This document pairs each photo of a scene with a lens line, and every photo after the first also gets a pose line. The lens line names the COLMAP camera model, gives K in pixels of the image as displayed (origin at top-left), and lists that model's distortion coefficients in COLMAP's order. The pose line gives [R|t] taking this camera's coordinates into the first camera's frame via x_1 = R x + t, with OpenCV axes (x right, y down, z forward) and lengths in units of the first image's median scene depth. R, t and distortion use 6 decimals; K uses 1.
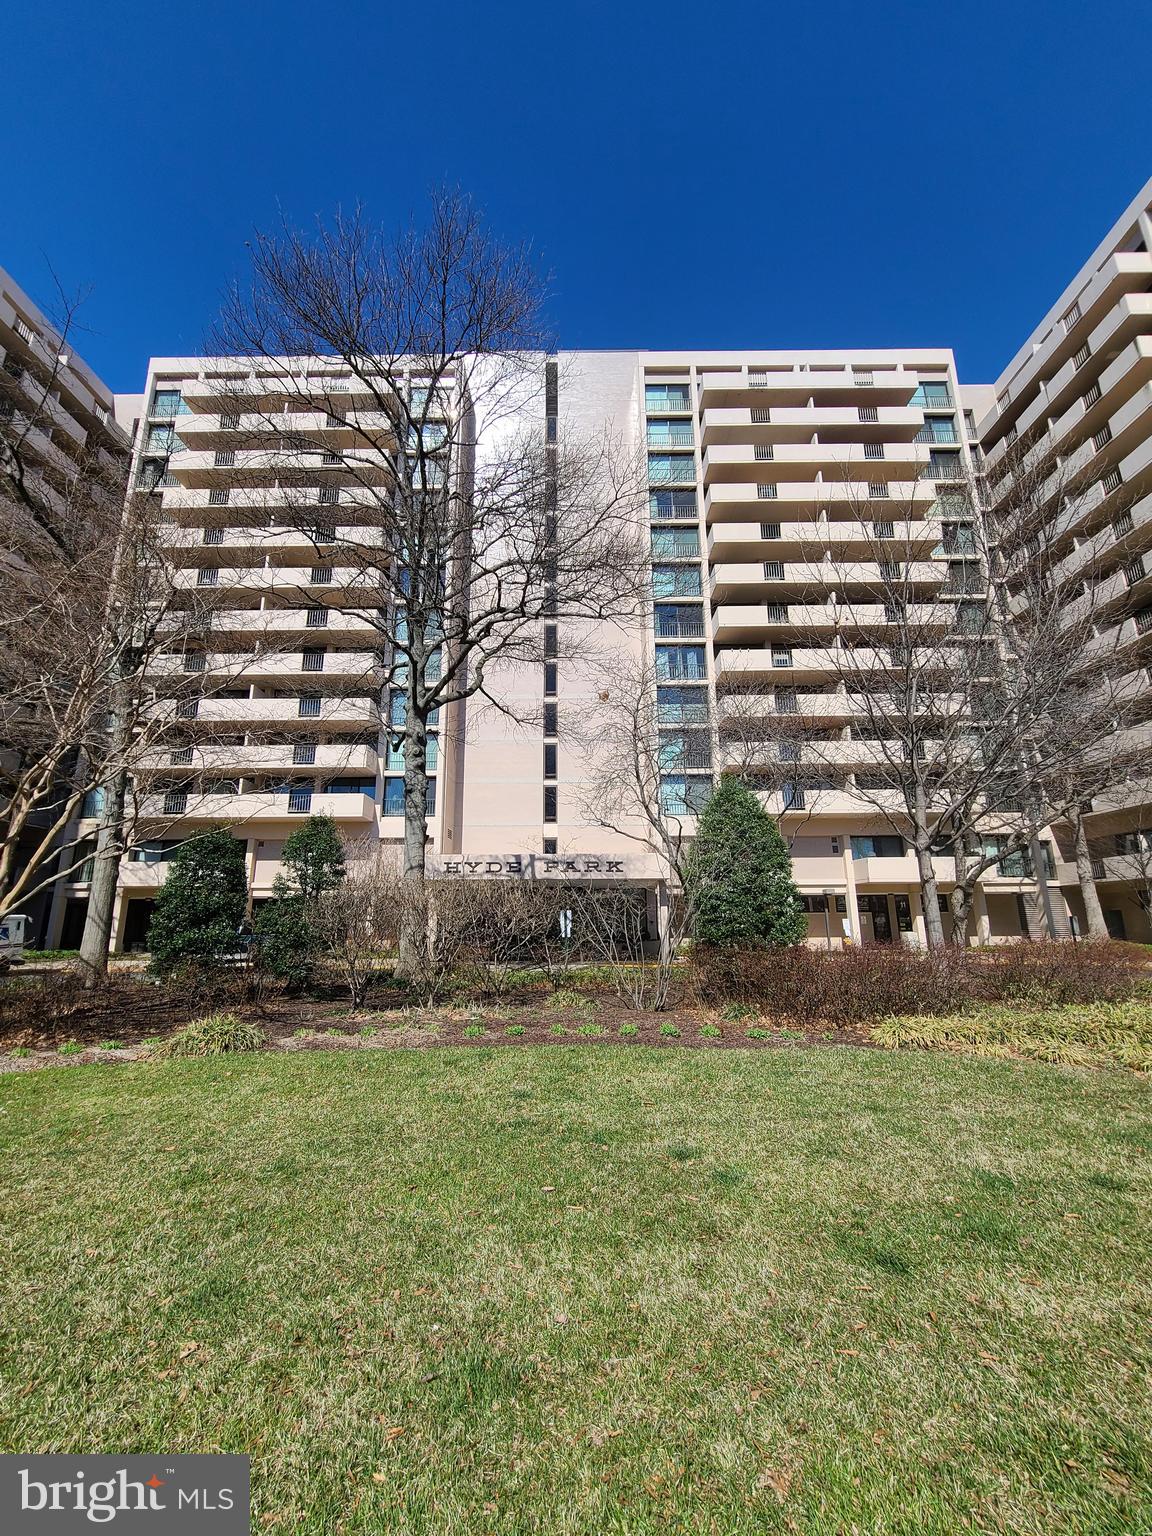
lens RADIAL K [[625.0, 0, 578.2], [0, 625.0, 782.0], [0, 0, 1]] dist [0.000836, -0.002831]
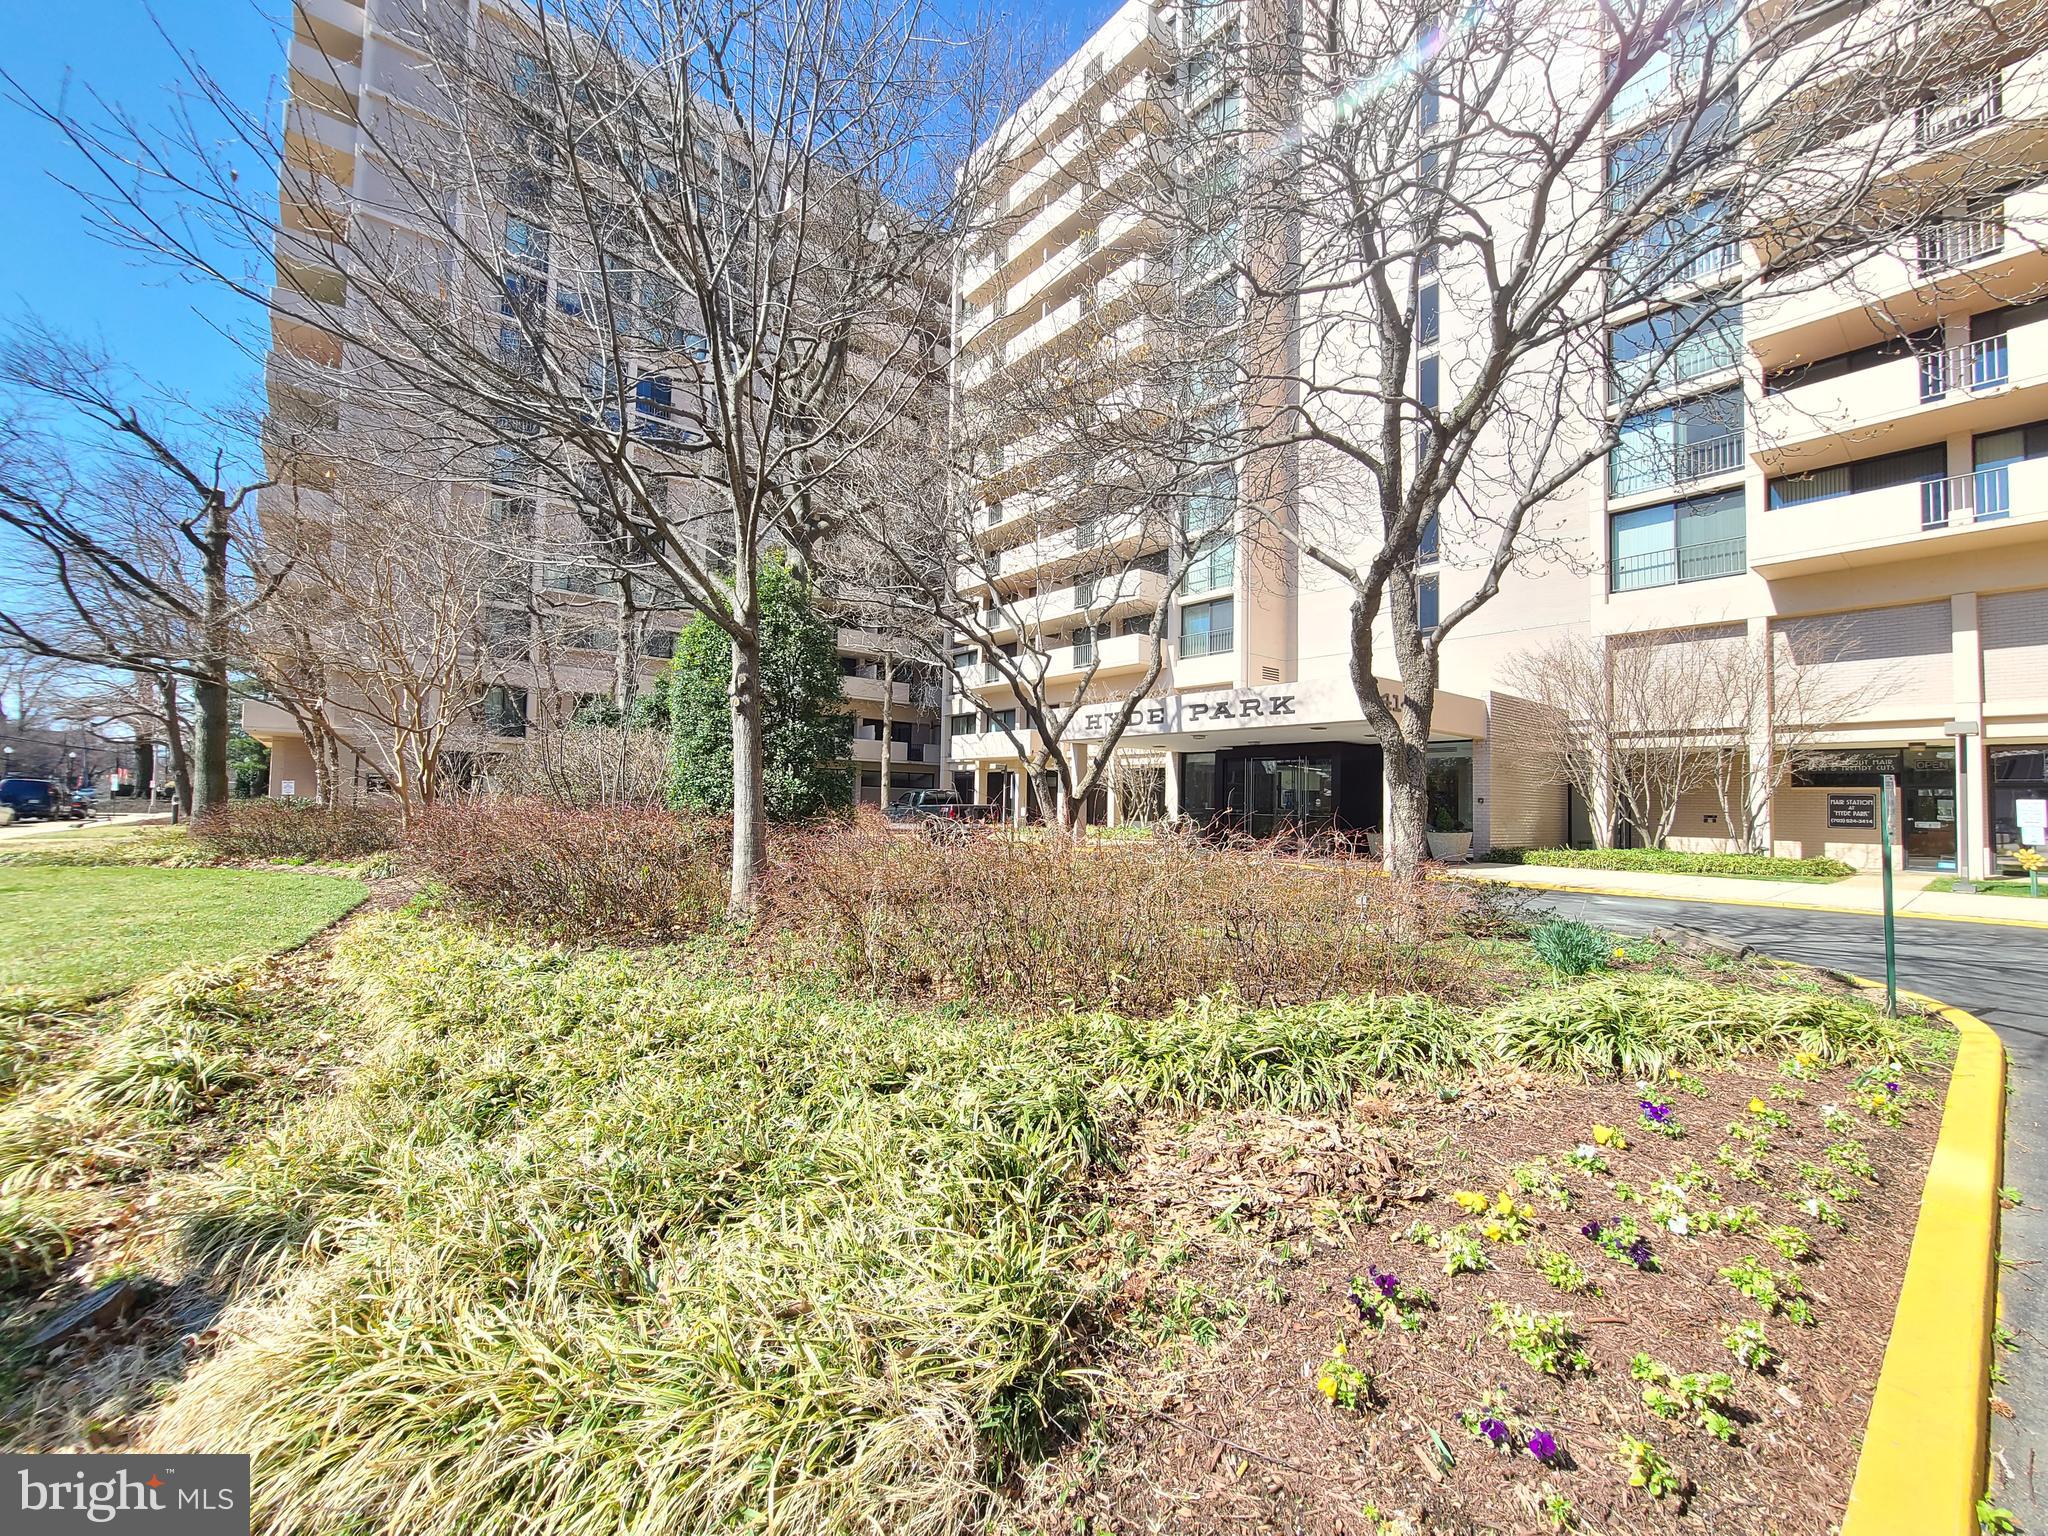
lens RADIAL K [[833.4, 0, 1041.9], [0, 833.4, 771.3], [0, 0, 1]] dist [0.000836, -0.002831]
pose [[0.655907, -0.011545, -0.754754, 0.317300], [0.148811, 0.982238, 0.114297, 0.045863], [0.740028, -0.187284, 0.645974, 0.195678]]
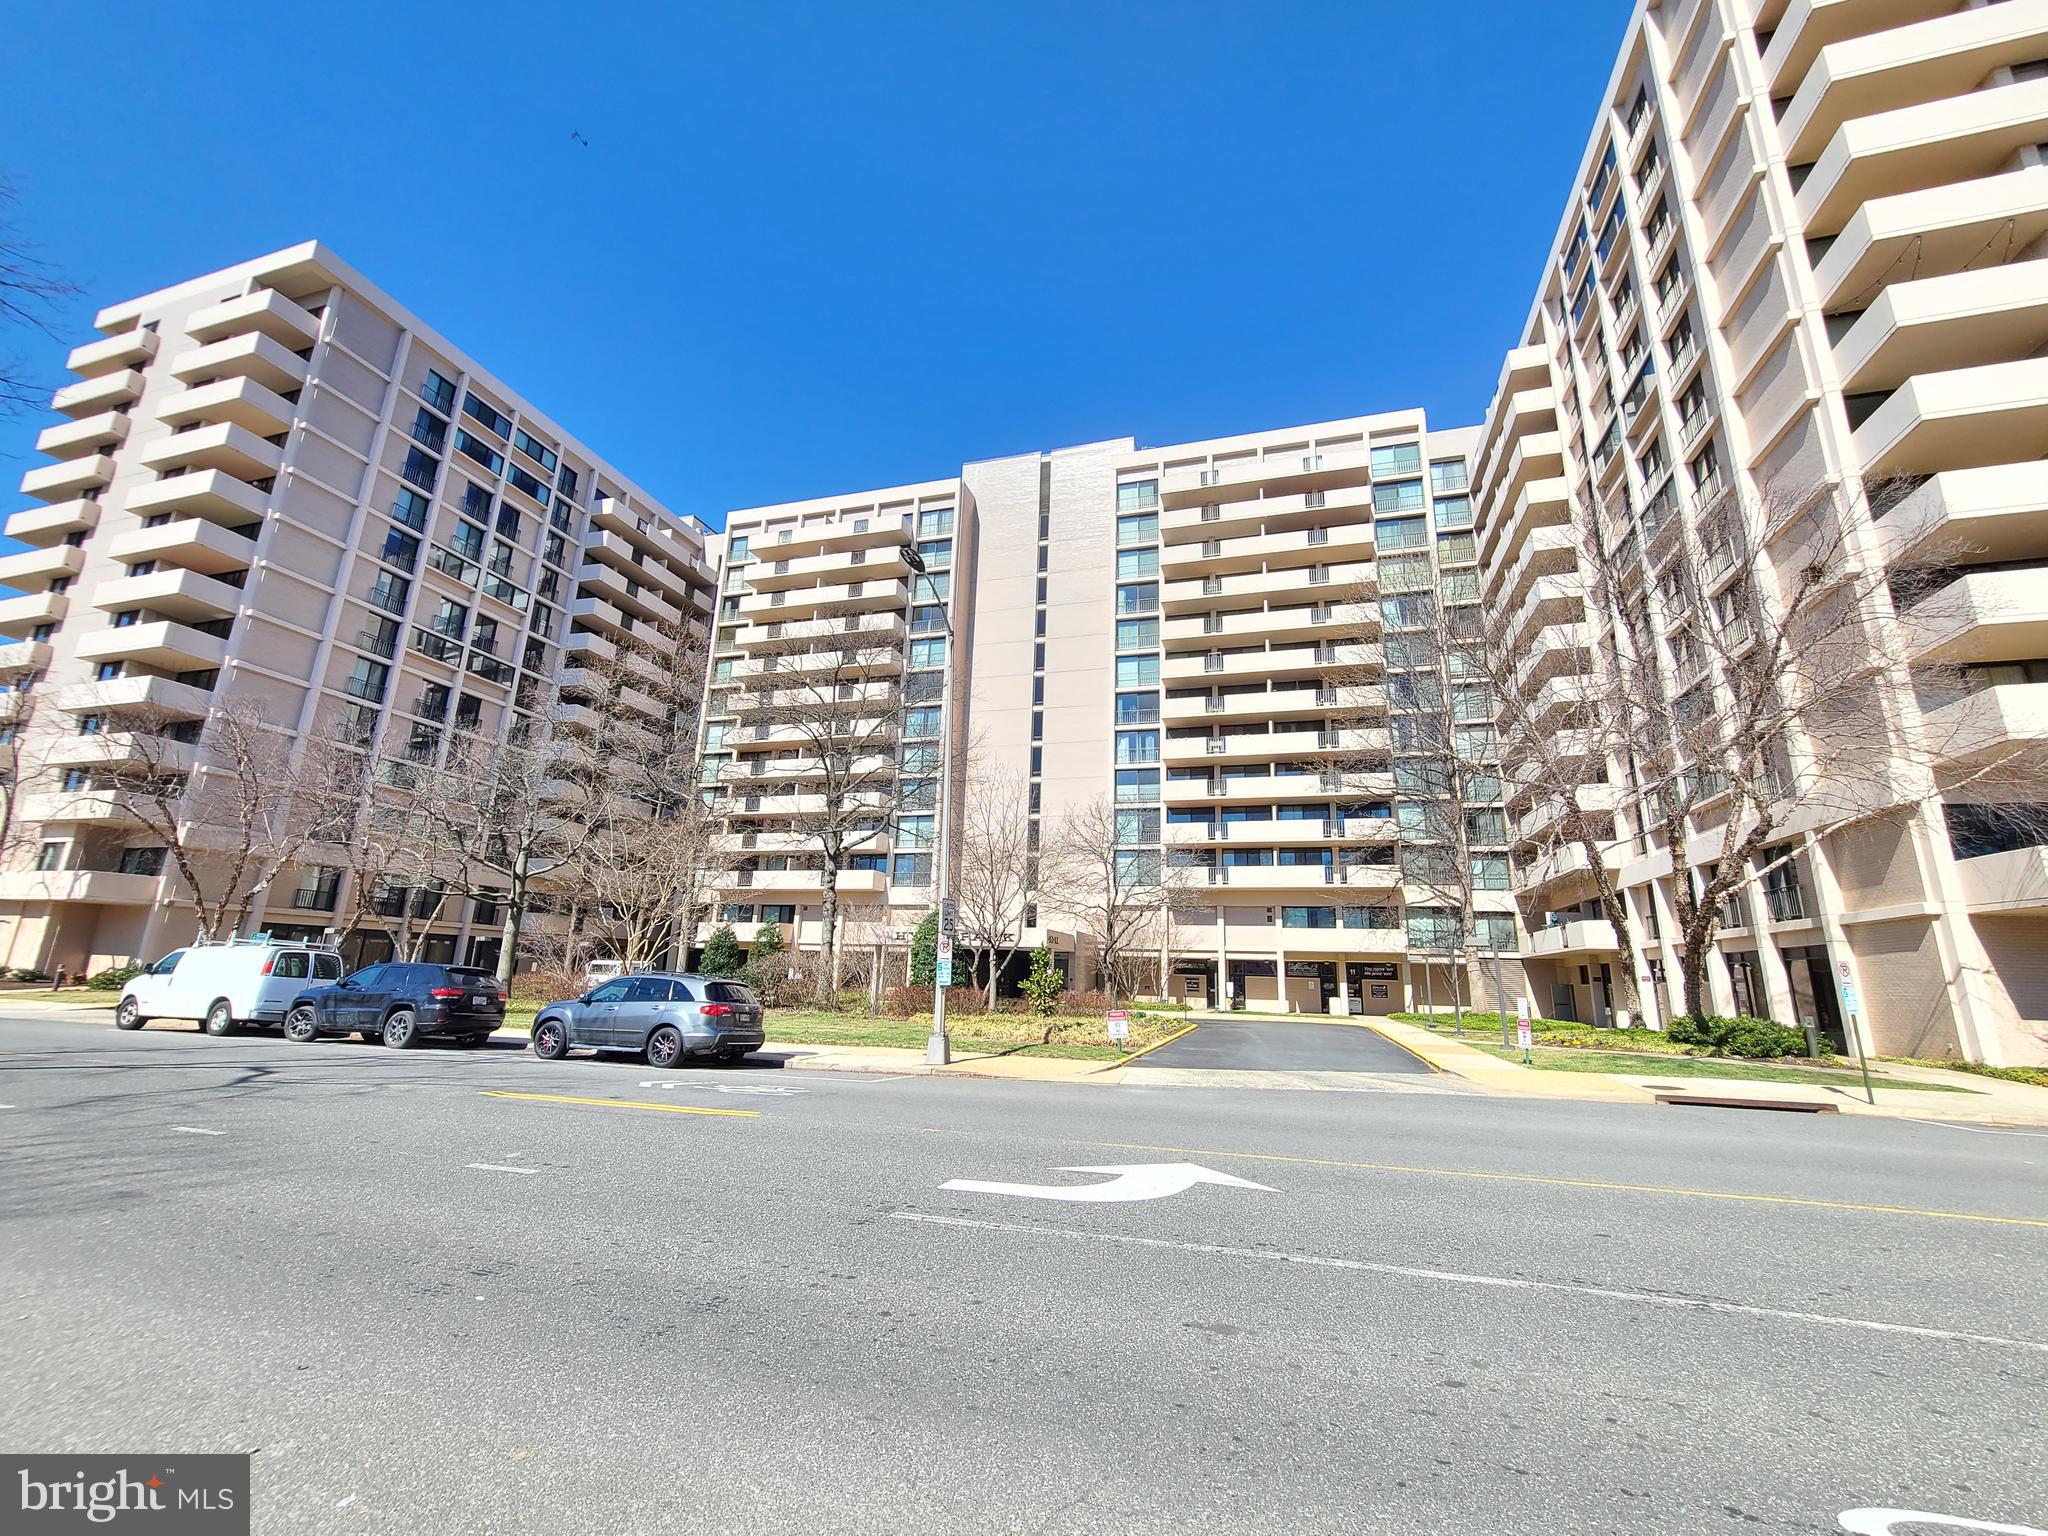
lens RADIAL K [[833.4, 0, 1041.9], [0, 833.4, 771.3], [0, 0, 1]] dist [0.000836, -0.002831]
pose [[0.961123, -0.035586, -0.273817, 0.406594], [0.028806, 0.999172, -0.028741, -0.111225], [0.274613, 0.019736, 0.961352, -0.478813]]
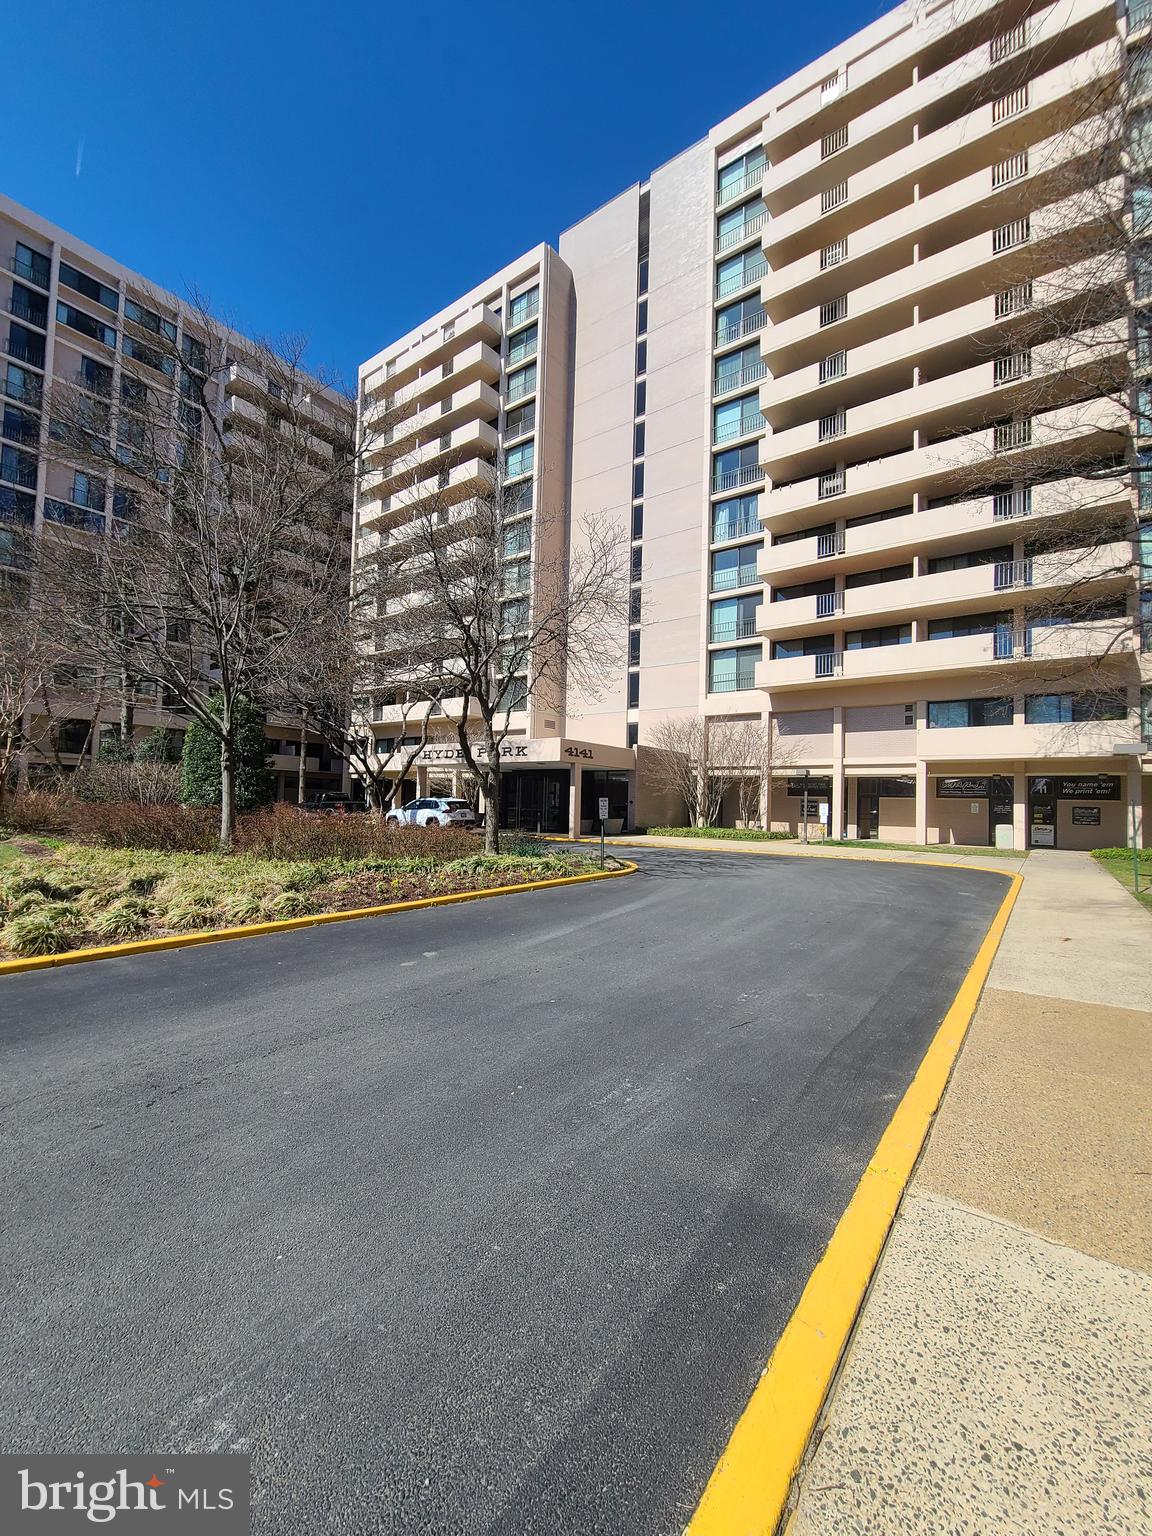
lens RADIAL K [[618.3, 0, 575.5], [0, 618.3, 779.6], [0, 0, 1]] dist [0.001594, -0.004919]
pose [[0.806836, 0.003264, -0.590767, 0.497599], [0.104474, 0.983436, 0.148118, 0.019960], [0.581465, -0.181227, 0.793130, 0.106721]]
